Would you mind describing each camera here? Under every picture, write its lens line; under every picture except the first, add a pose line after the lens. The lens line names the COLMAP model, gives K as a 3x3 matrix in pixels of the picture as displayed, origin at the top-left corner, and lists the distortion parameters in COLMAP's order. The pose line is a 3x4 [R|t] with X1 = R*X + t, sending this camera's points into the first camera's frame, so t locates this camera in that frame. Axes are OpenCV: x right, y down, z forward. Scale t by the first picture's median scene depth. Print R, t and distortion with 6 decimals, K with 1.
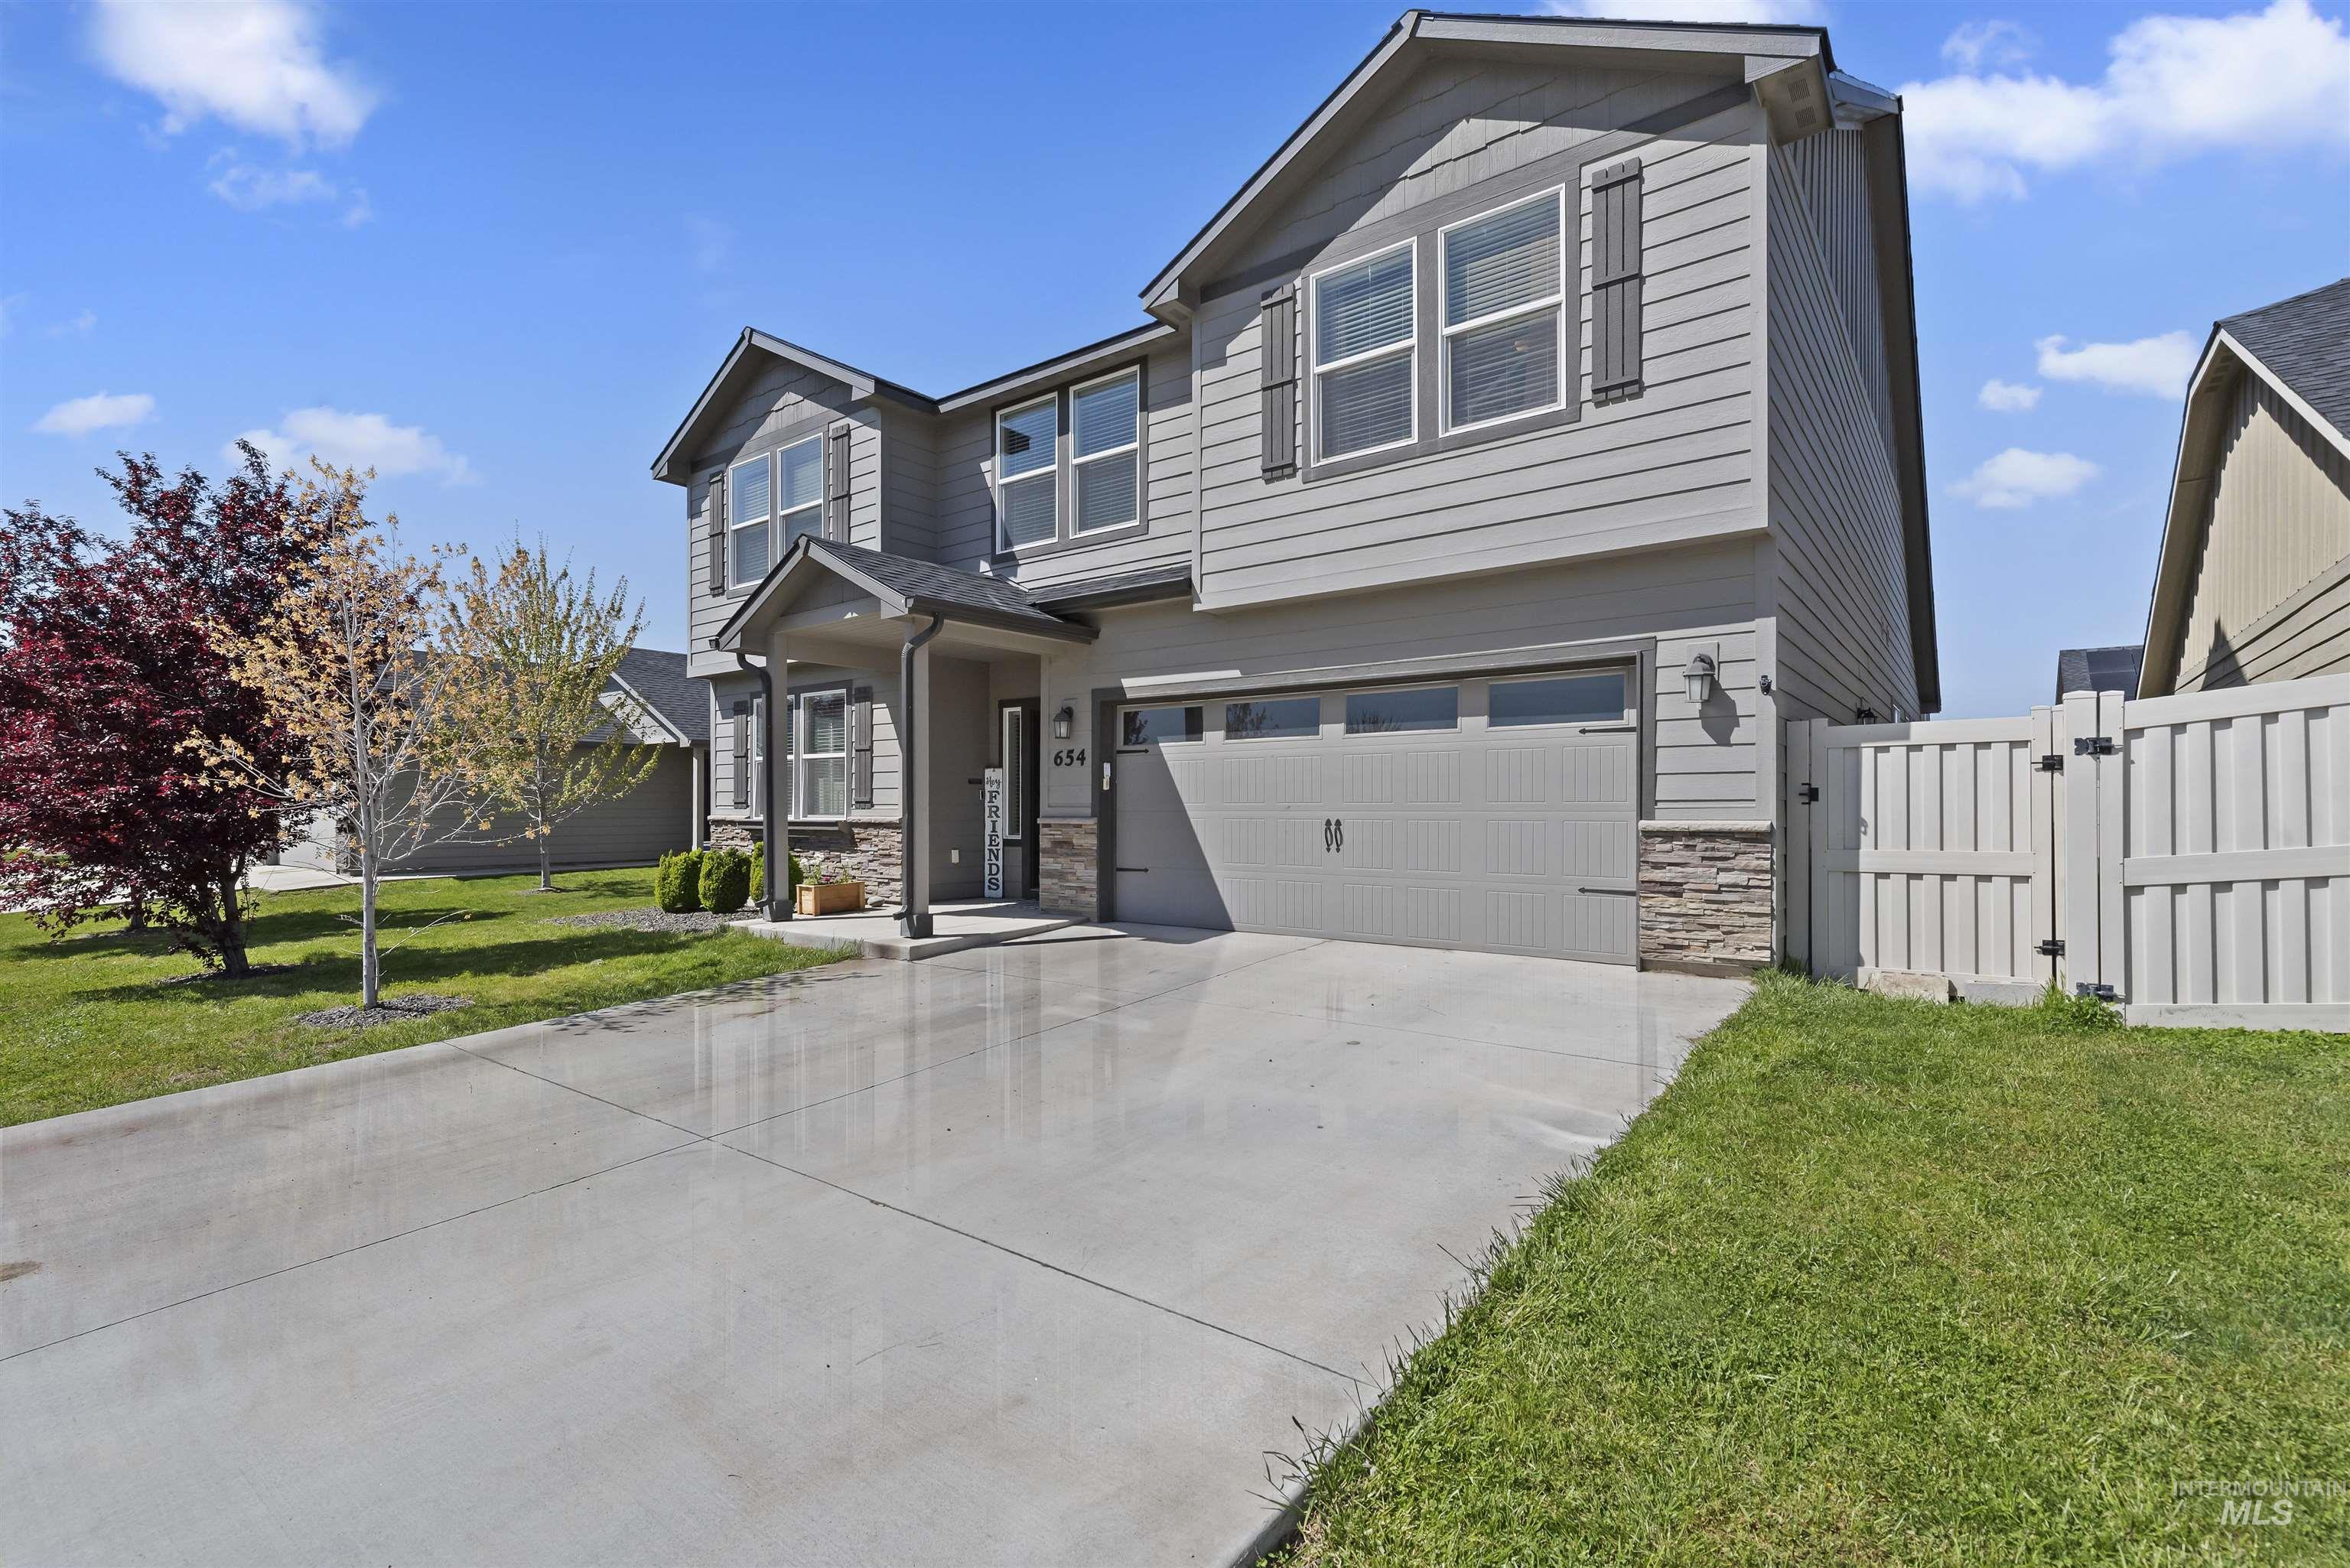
lens RADIAL K [[1038.3, 0, 1195.4], [0, 1038.3, 803.7], [0, 0, 1]] dist [0.001135, 0.000013]
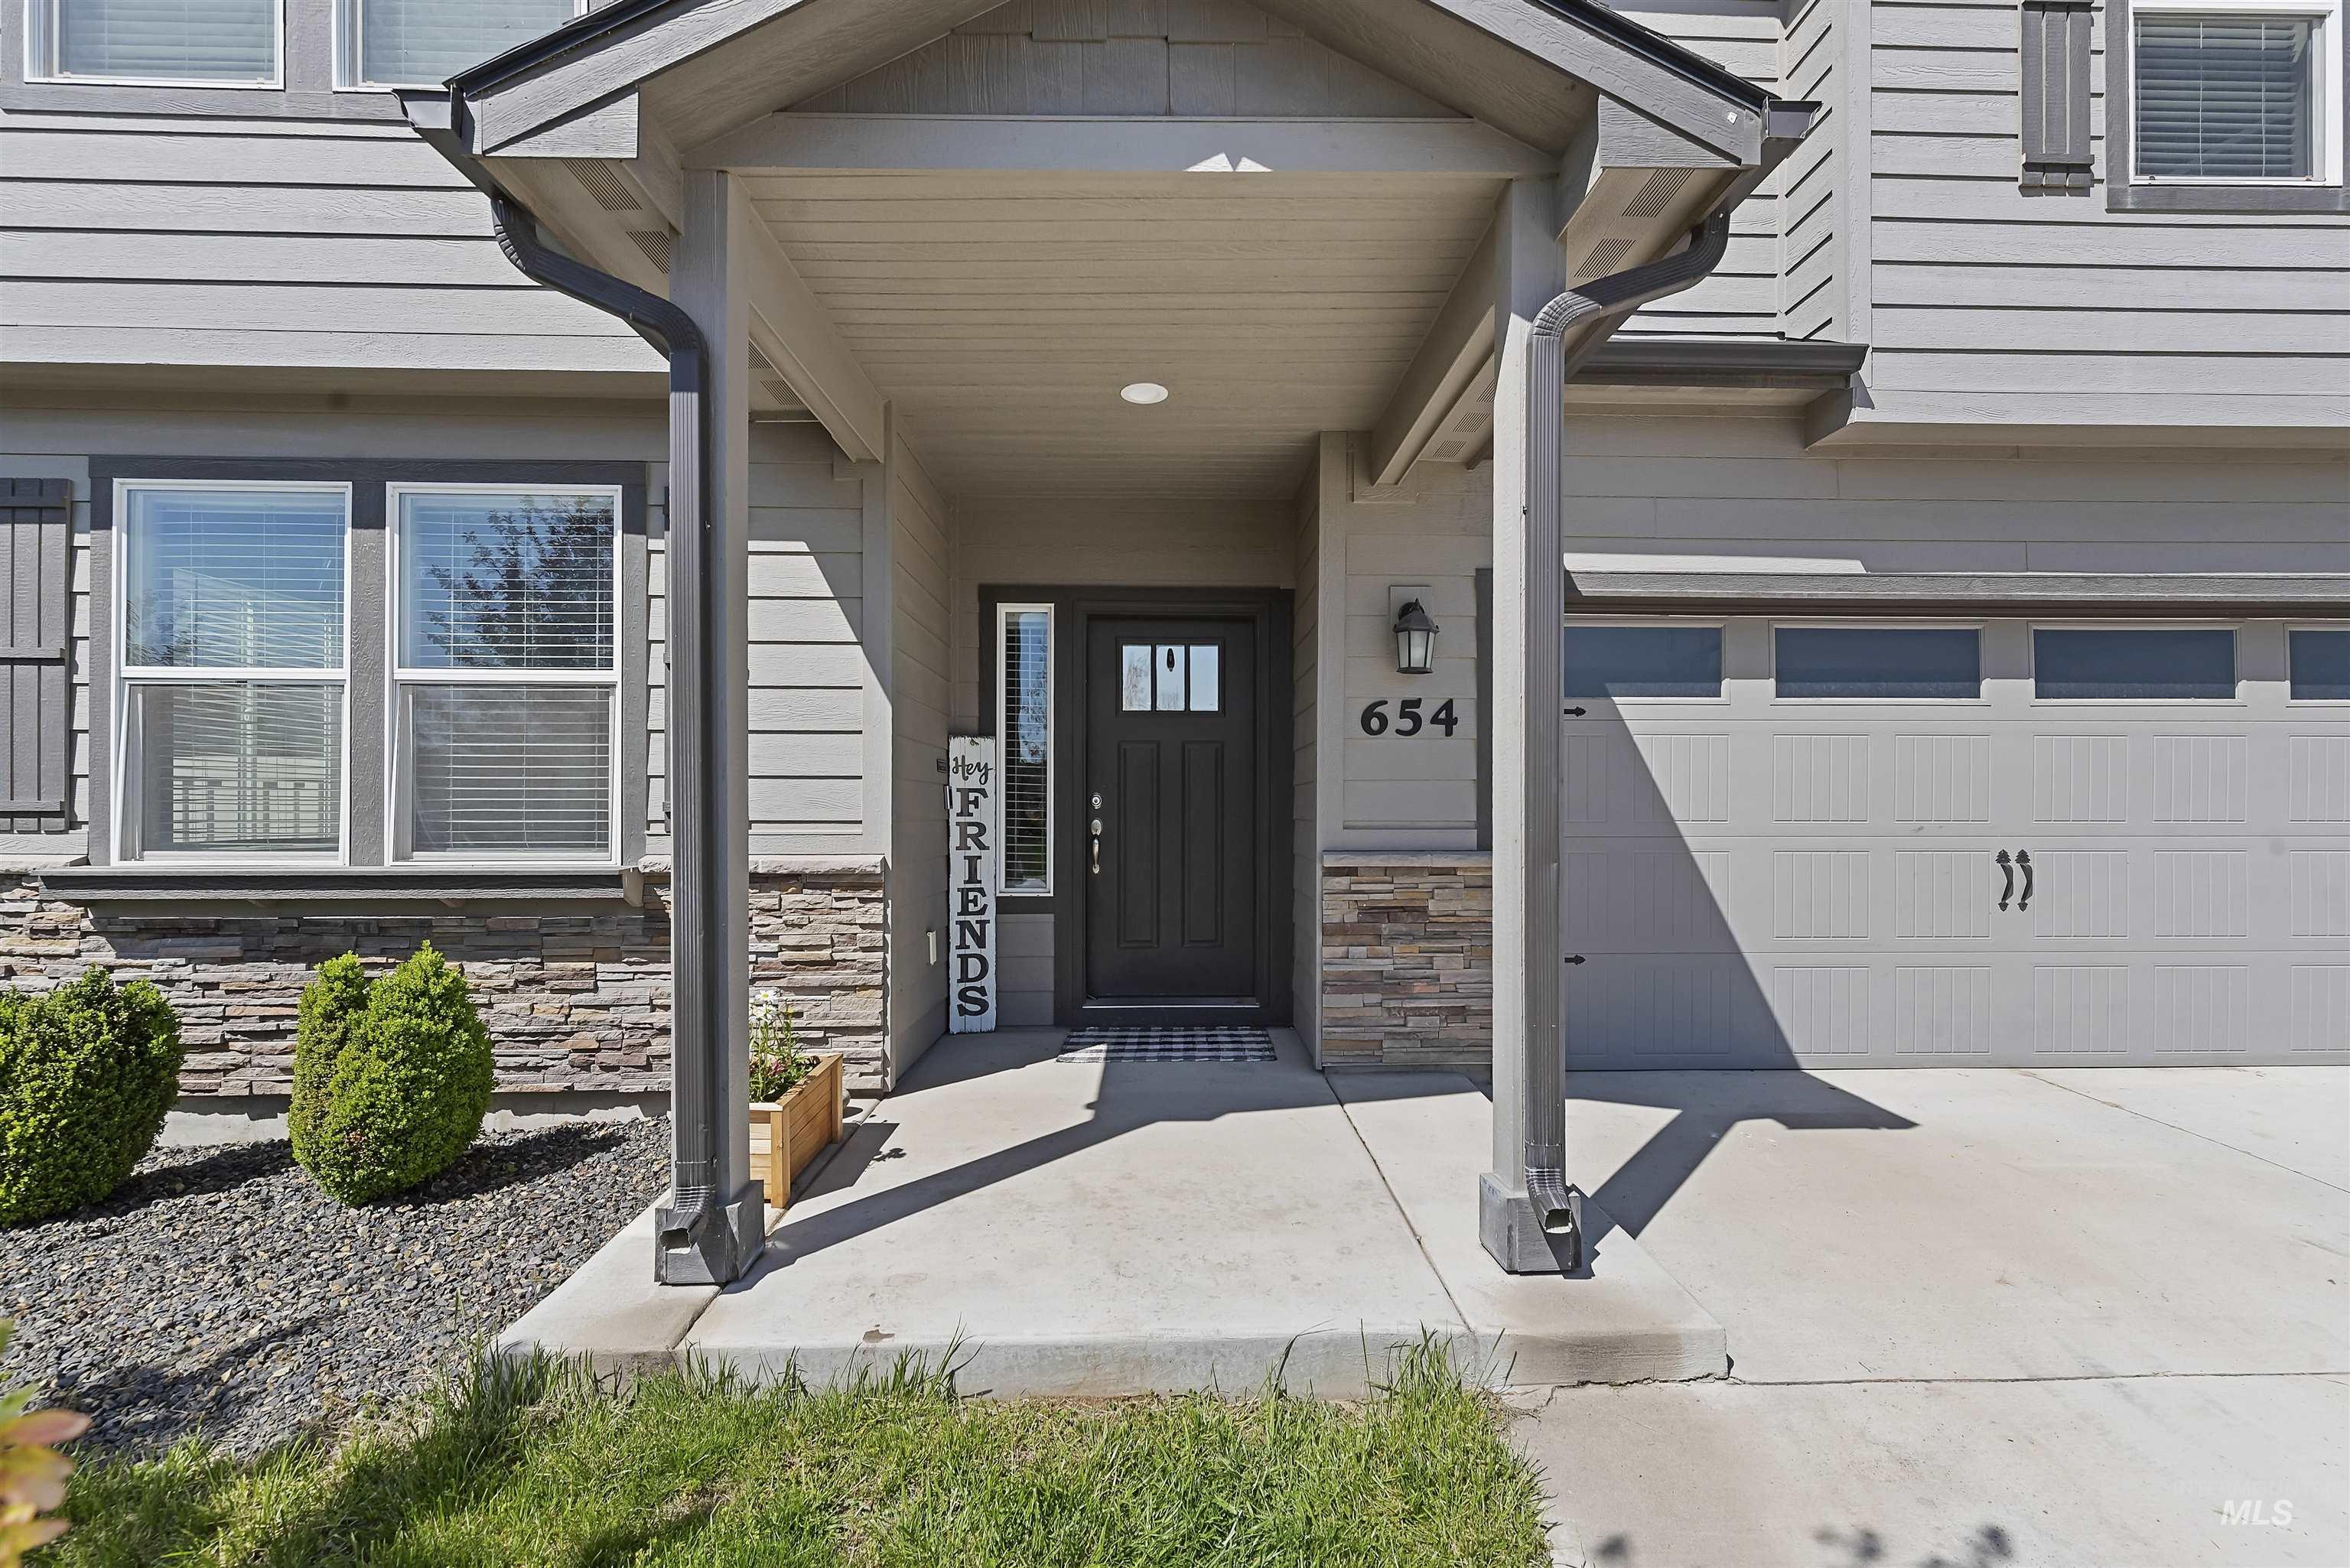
lens RADIAL K [[1038.3, 0, 1195.4], [0, 1038.3, 803.7], [0, 0, 1]] dist [0.001135, 0.000013]
pose [[0.782468, 0.007857, 0.622641, -0.566246], [-0.004366, 0.999965, -0.007131, -0.004585], [-0.622675, 0.002861, 0.782475, 0.861205]]
